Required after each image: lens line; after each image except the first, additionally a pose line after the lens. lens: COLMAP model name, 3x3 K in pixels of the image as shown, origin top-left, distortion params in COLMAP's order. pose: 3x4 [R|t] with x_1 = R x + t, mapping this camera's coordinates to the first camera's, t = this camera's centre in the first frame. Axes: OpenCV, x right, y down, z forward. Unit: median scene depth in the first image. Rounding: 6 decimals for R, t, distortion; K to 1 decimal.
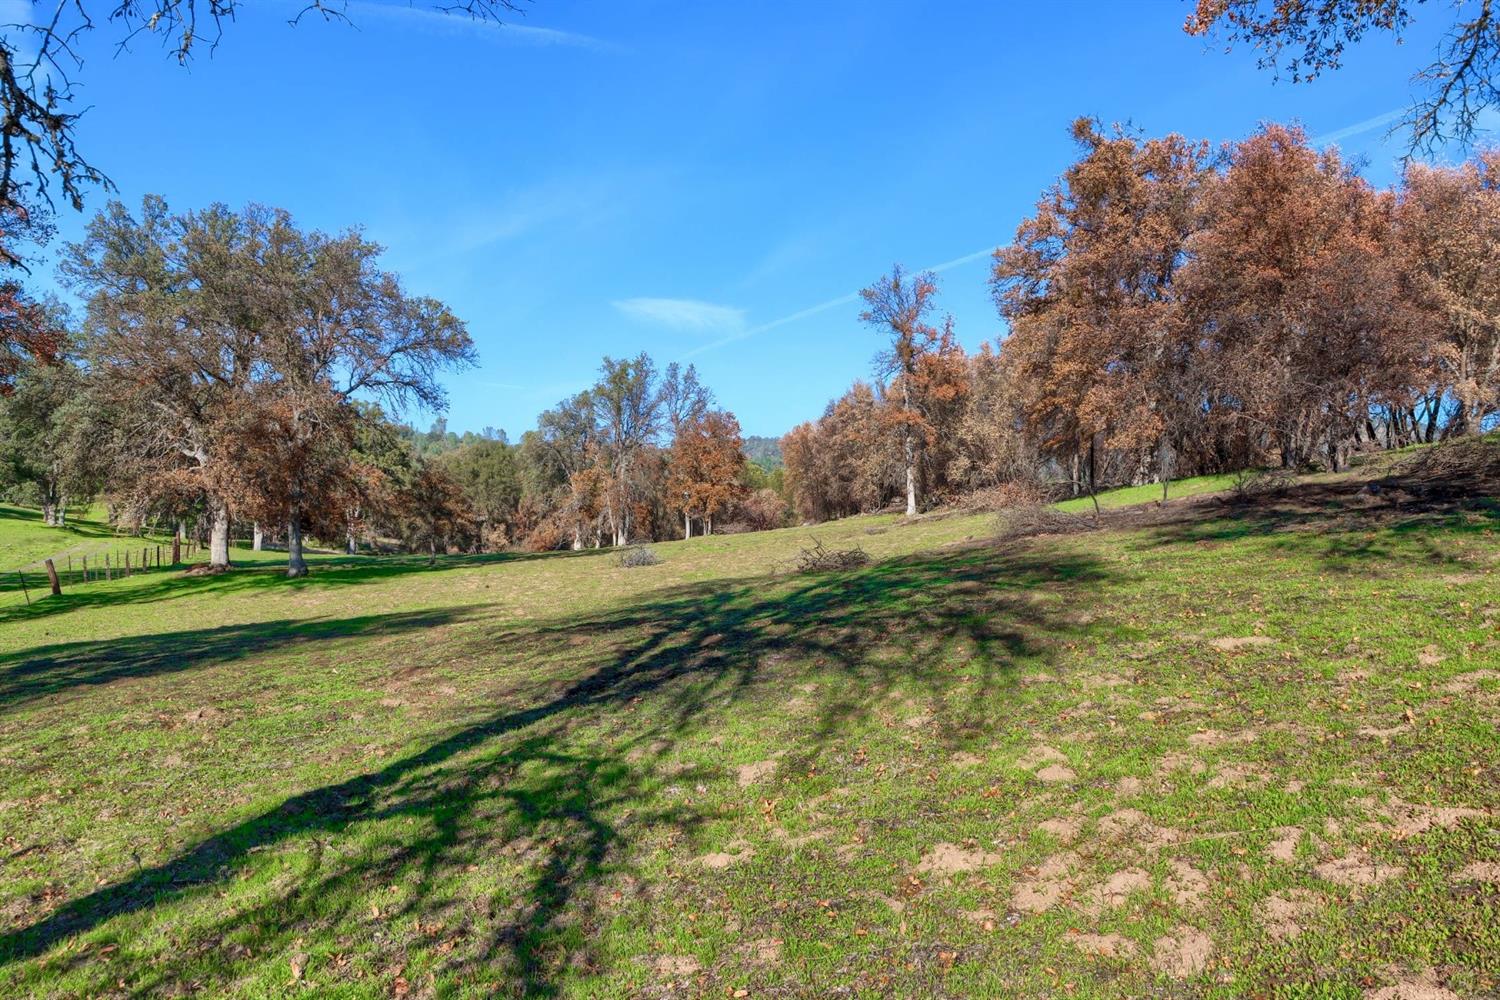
lens RADIAL K [[1294.1, 0, 747.3], [0, 1294.1, 494.7], [0, 0, 1]] dist [-0.099718, 0.043122]
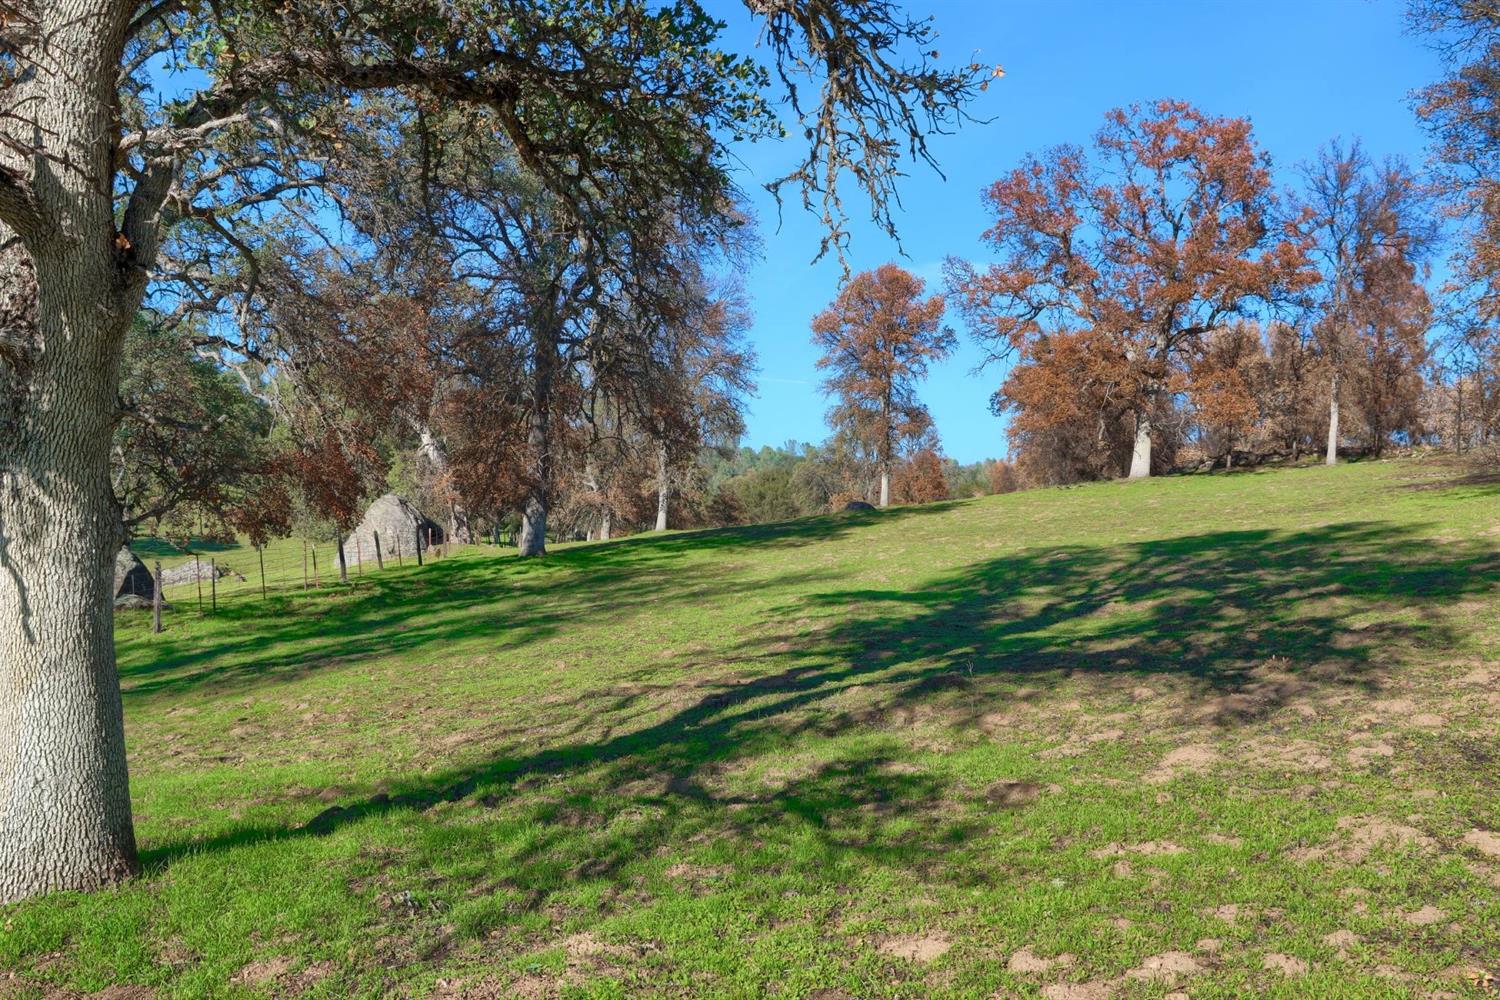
lens RADIAL K [[1688.5, 0, 748.0], [0, 1688.5, 505.1], [0, 0, 1]] dist [0.010915, 0.000000]
pose [[0.974703, 0.002445, -0.223492, 0.159211], [-0.005108, 0.999923, -0.011336, 0.012258], [0.223447, 0.012191, 0.974640, -0.657071]]
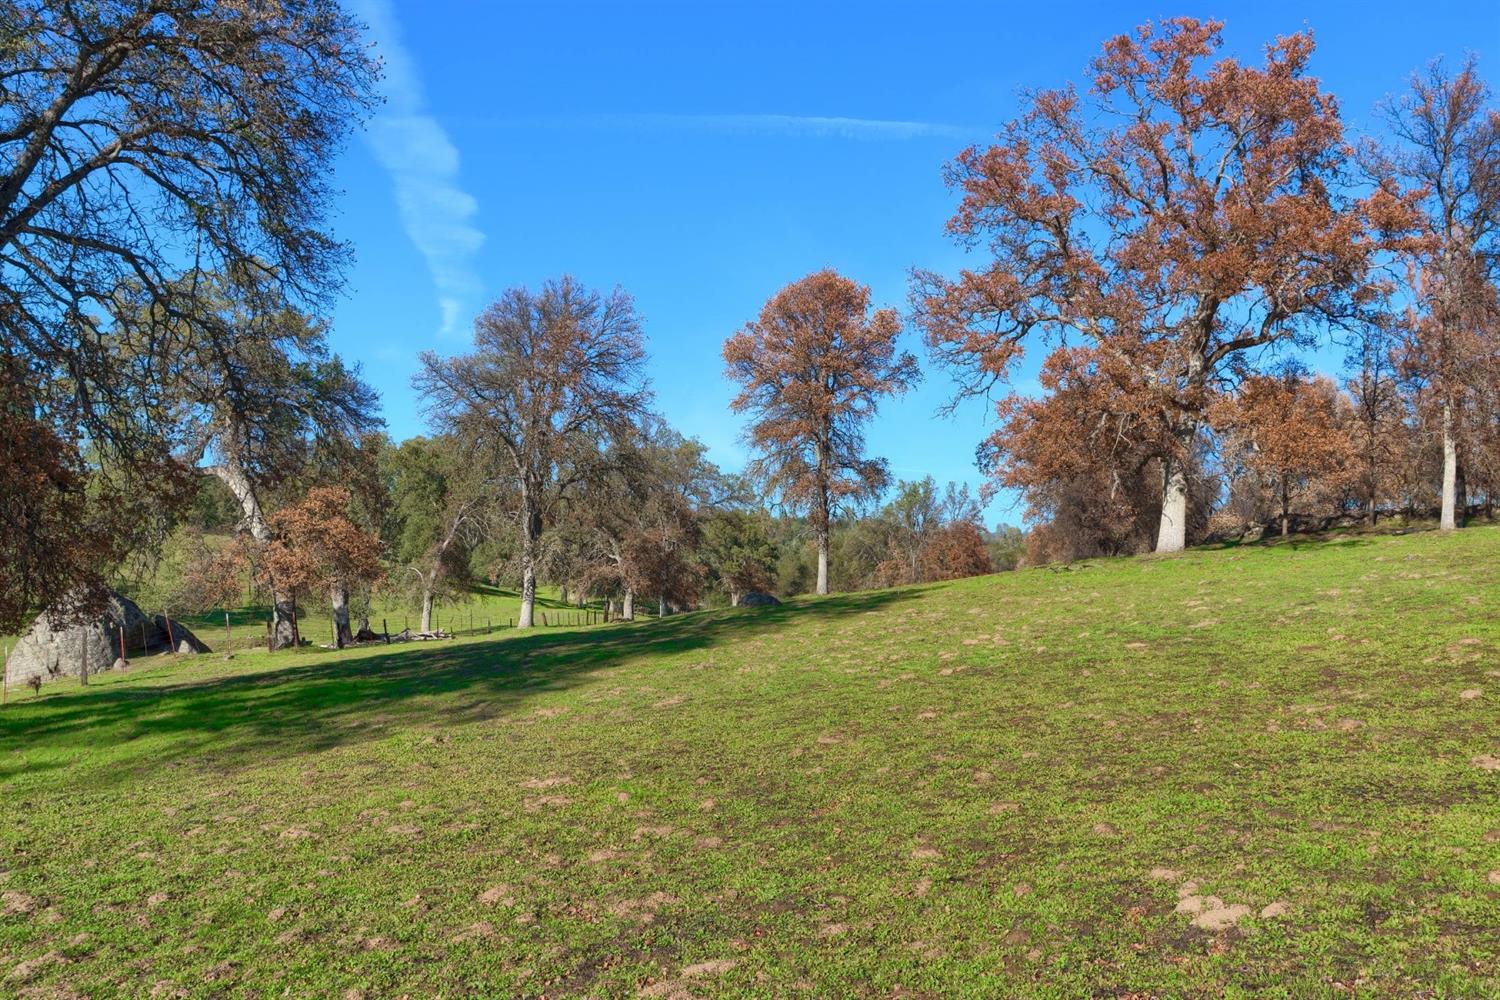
lens RADIAL K [[1294.1, 0, 750.2], [0, 1294.1, 492.0], [0, 0, 1]] dist [-0.099718, 0.043122]
pose [[0.951347, -0.023452, -0.307228, 0.159243], [0.002537, 0.997662, -0.068300, 0.000419], [0.308112, 0.064198, 0.949182, -0.347980]]
